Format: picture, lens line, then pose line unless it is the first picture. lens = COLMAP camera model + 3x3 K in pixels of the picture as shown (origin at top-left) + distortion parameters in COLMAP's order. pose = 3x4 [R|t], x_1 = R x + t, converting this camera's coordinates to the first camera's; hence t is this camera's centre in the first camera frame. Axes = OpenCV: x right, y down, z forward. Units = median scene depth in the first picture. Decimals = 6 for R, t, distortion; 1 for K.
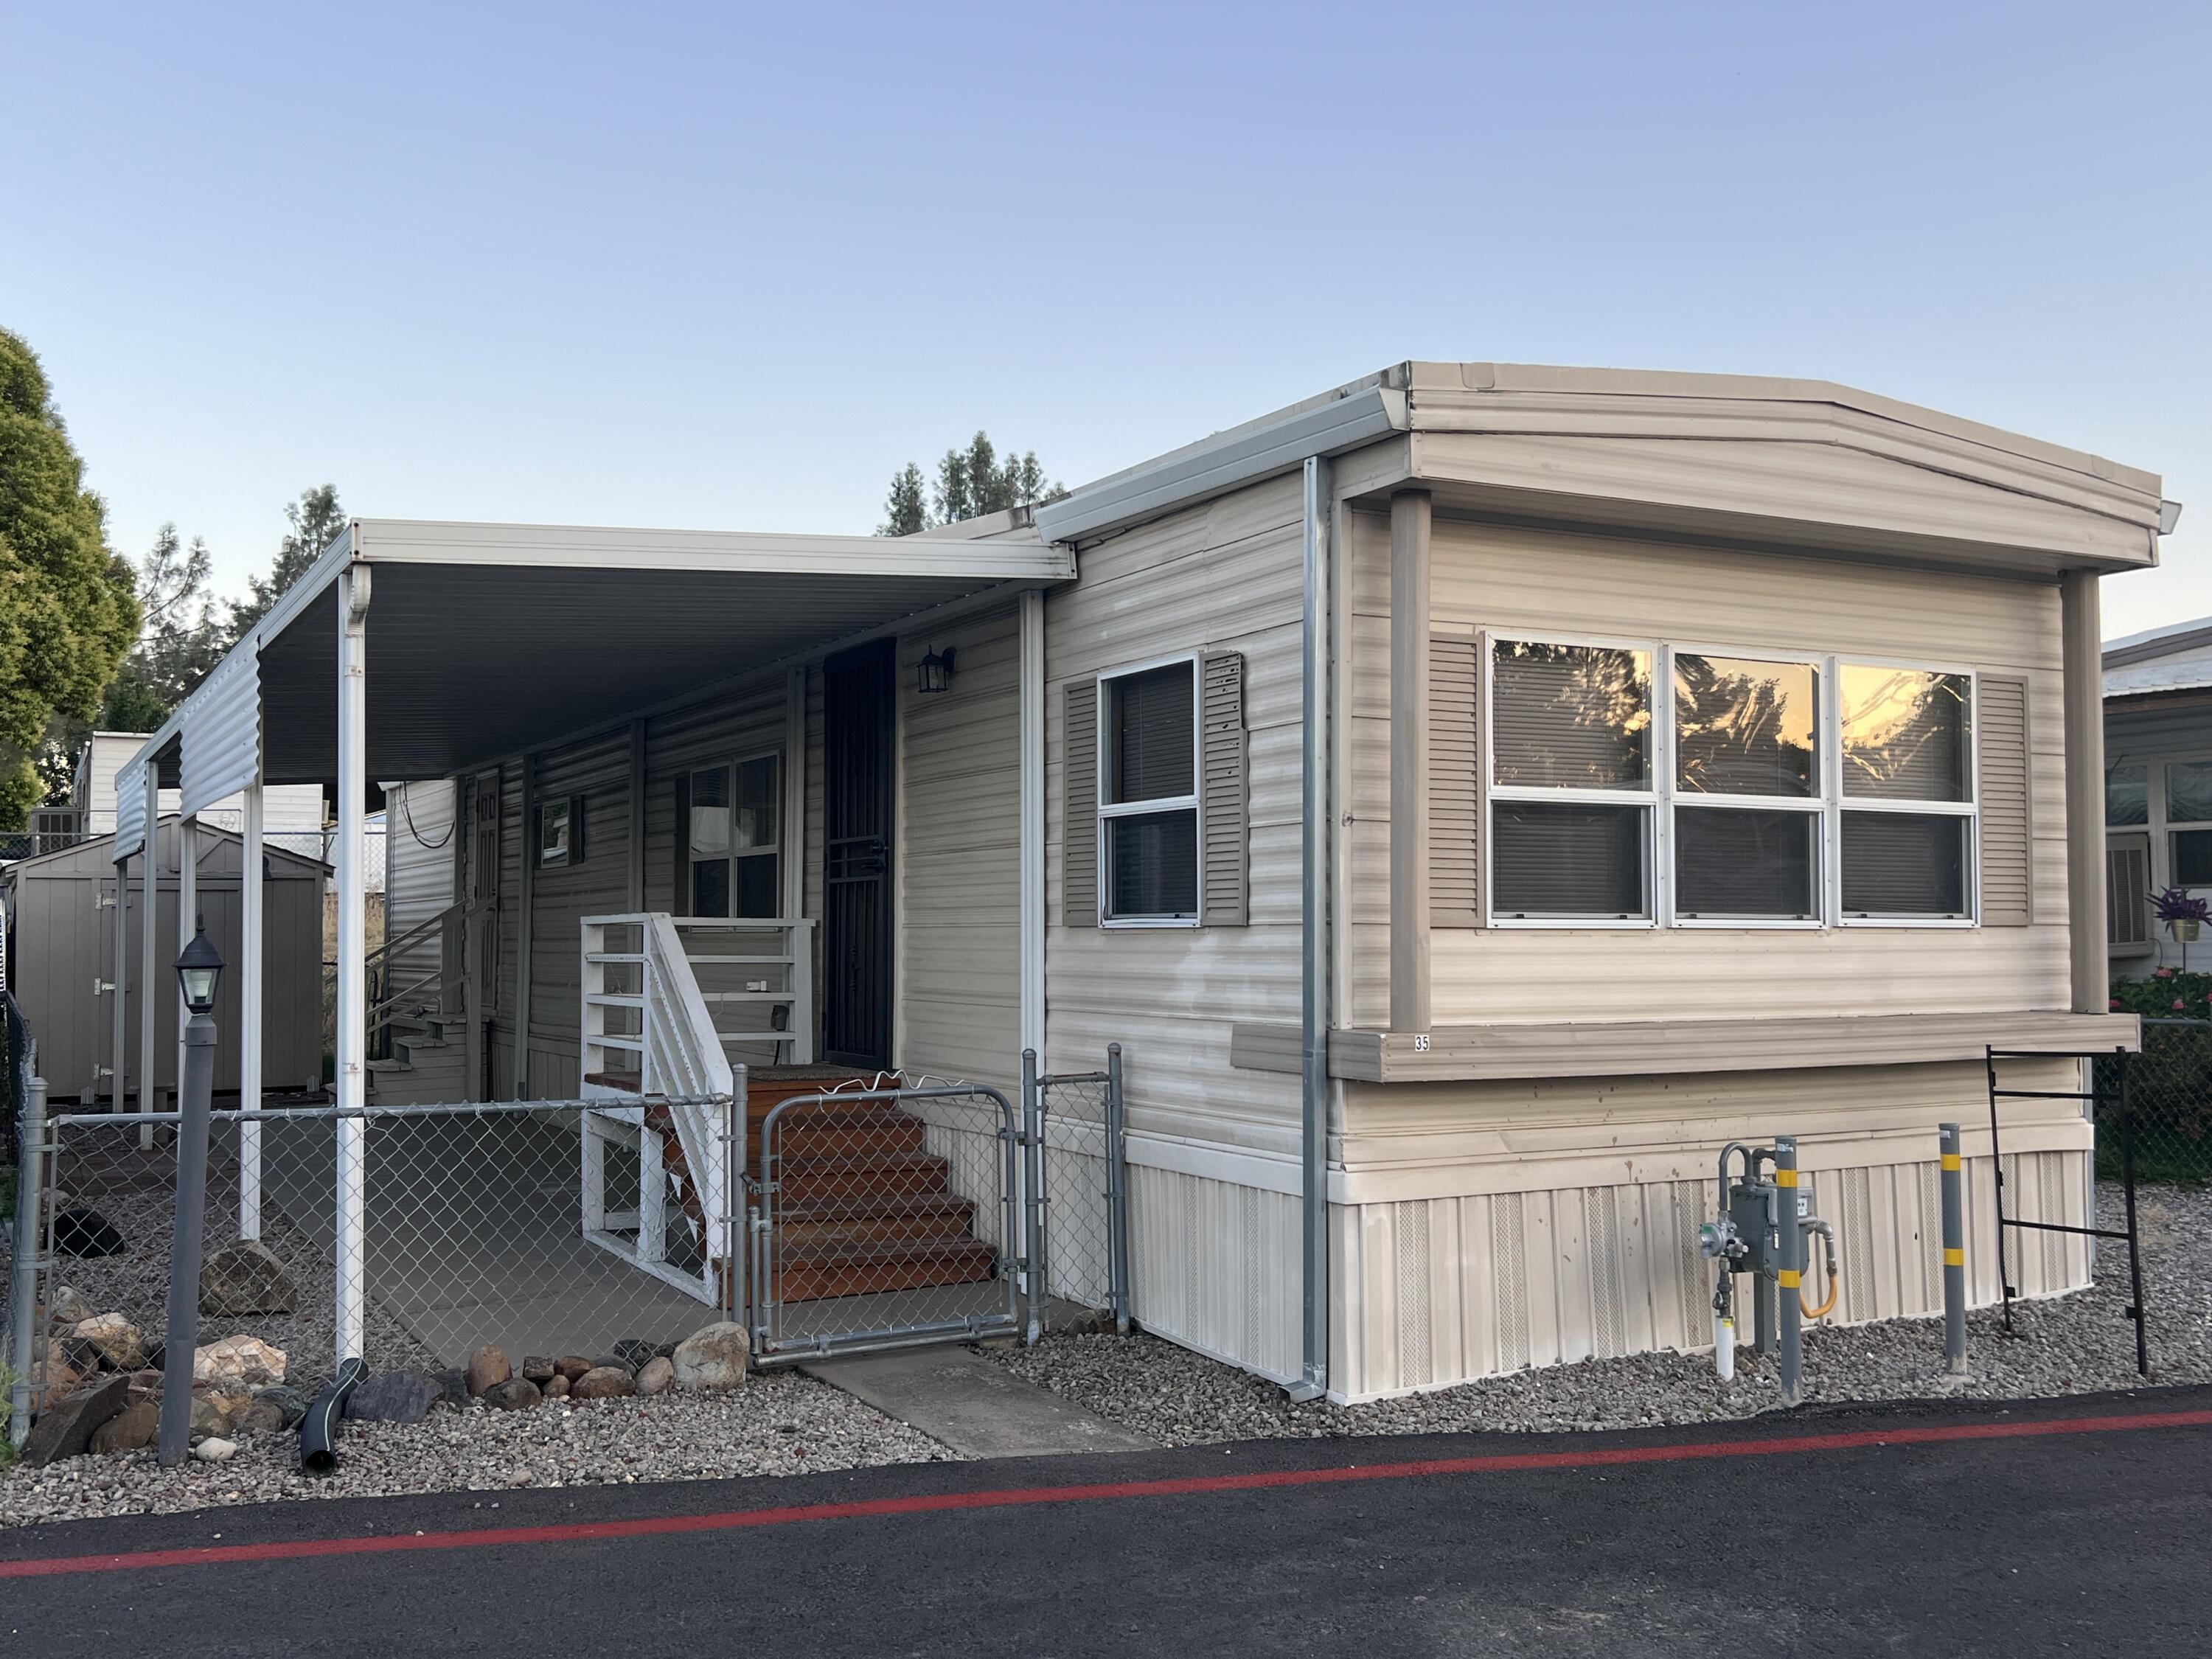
lens RADIAL K [[2095.9, 0, 1106.0], [0, 2095.9, 829.5], [0, 0, 1]] dist [0.049227, -0.001457]
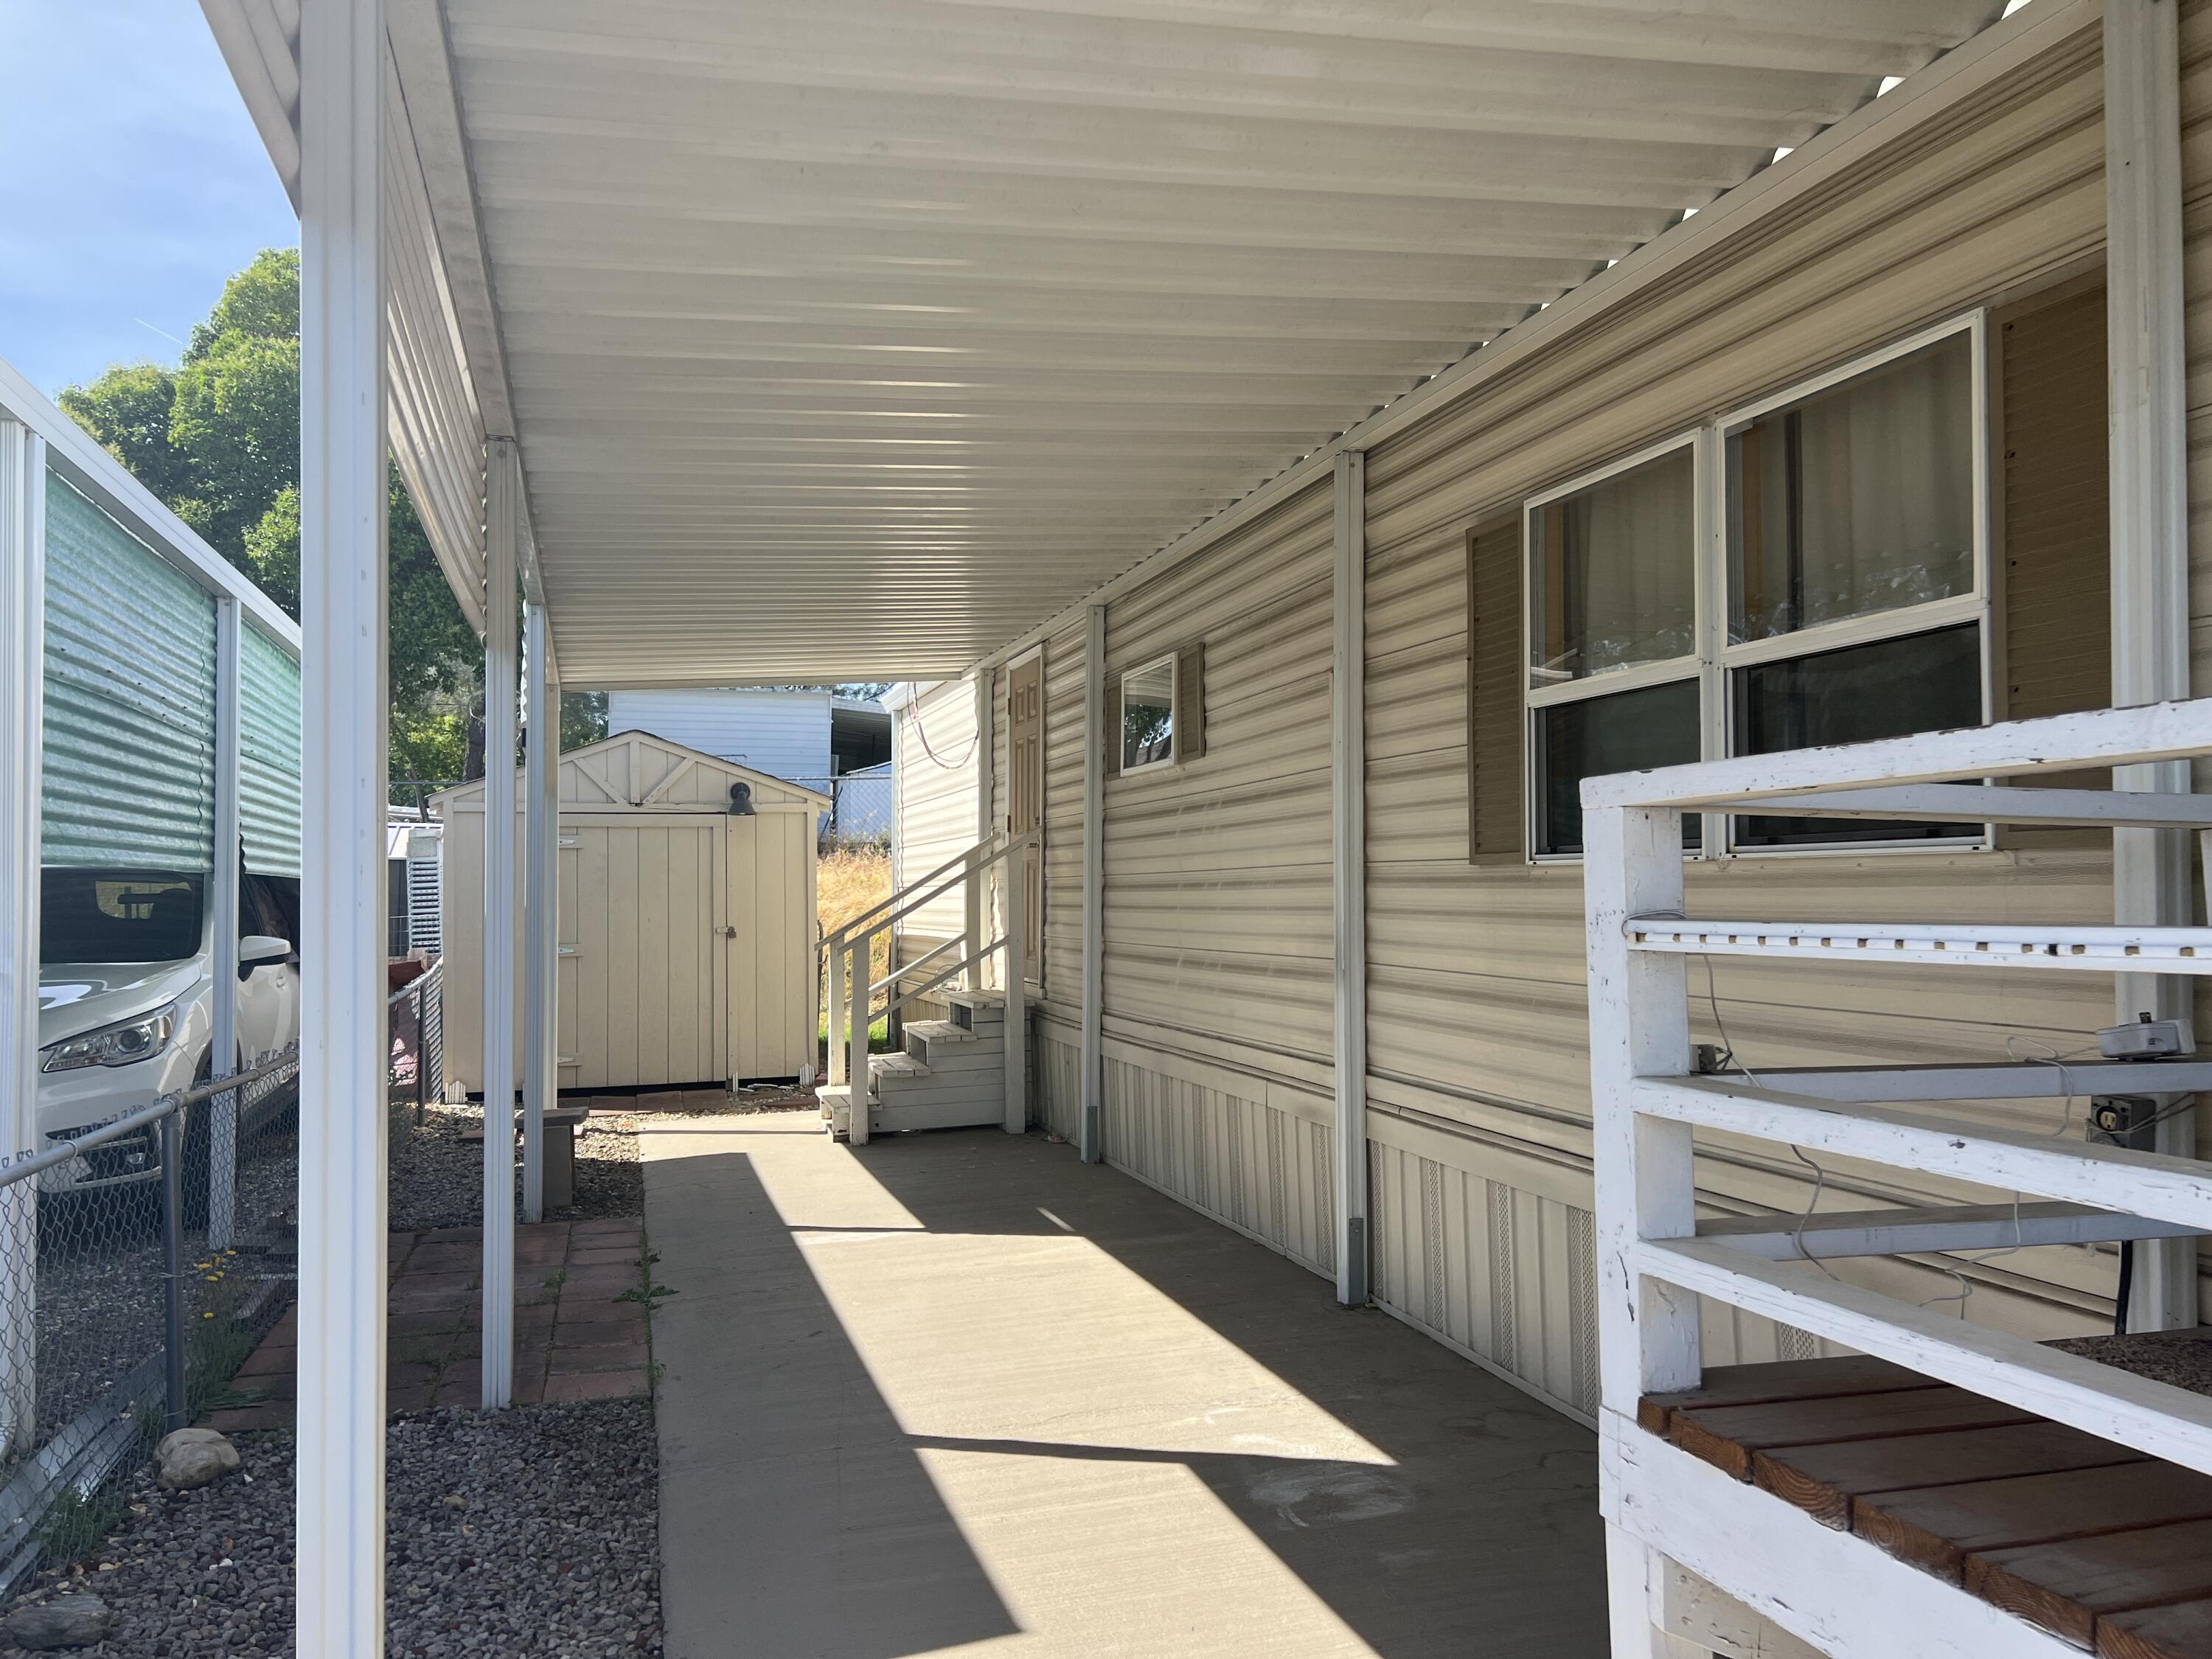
lens RADIAL K [[1673.4, 0, 1106.0], [0, 1673.4, 829.5], [0, 0, 1]] dist [0.119850, -0.227957]
pose [[0.979437, -0.007313, -0.201618, -0.157172], [0.009509, 0.999906, 0.009924, 0.027391], [0.201527, -0.011637, 0.979414, 0.461641]]
